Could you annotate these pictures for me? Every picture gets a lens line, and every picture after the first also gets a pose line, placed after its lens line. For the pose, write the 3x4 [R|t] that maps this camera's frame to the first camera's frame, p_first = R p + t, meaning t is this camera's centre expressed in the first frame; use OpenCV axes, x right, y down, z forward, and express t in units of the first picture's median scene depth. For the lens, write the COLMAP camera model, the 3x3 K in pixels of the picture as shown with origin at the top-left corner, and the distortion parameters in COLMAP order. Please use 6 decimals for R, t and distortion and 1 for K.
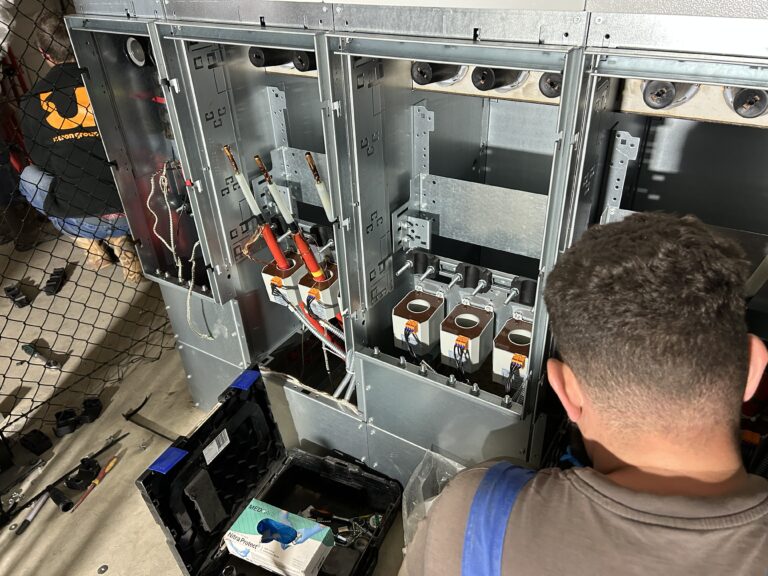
lens RADIAL K [[571.3, 0, 384.0], [0, 571.3, 288.0], [0, 0, 1]] dist [0.160889, -0.176242]
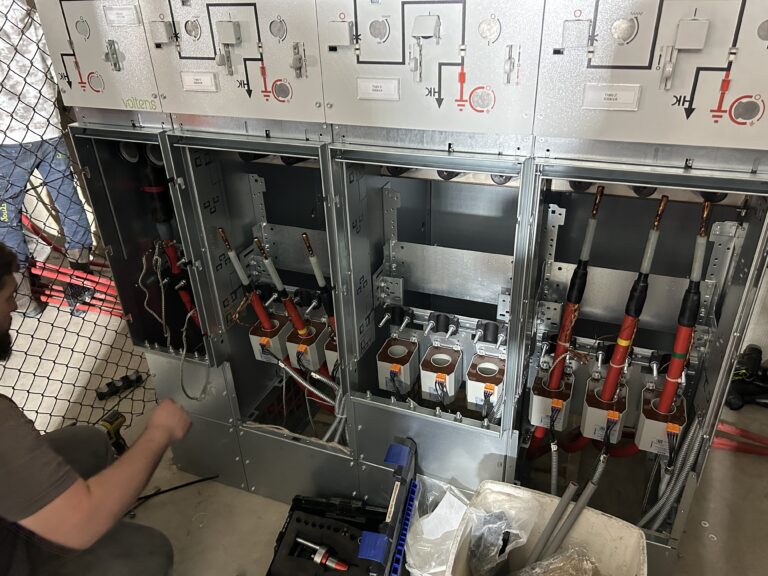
lens RADIAL K [[571.3, 0, 384.0], [0, 571.3, 288.0], [0, 0, 1]] dist [0.160889, -0.176242]
pose [[0.984445, -0.080011, 0.156414, -0.145490], [0.090357, 0.994089, -0.060186, -0.030407], [-0.150674, 0.073383, 0.985856, -0.165287]]
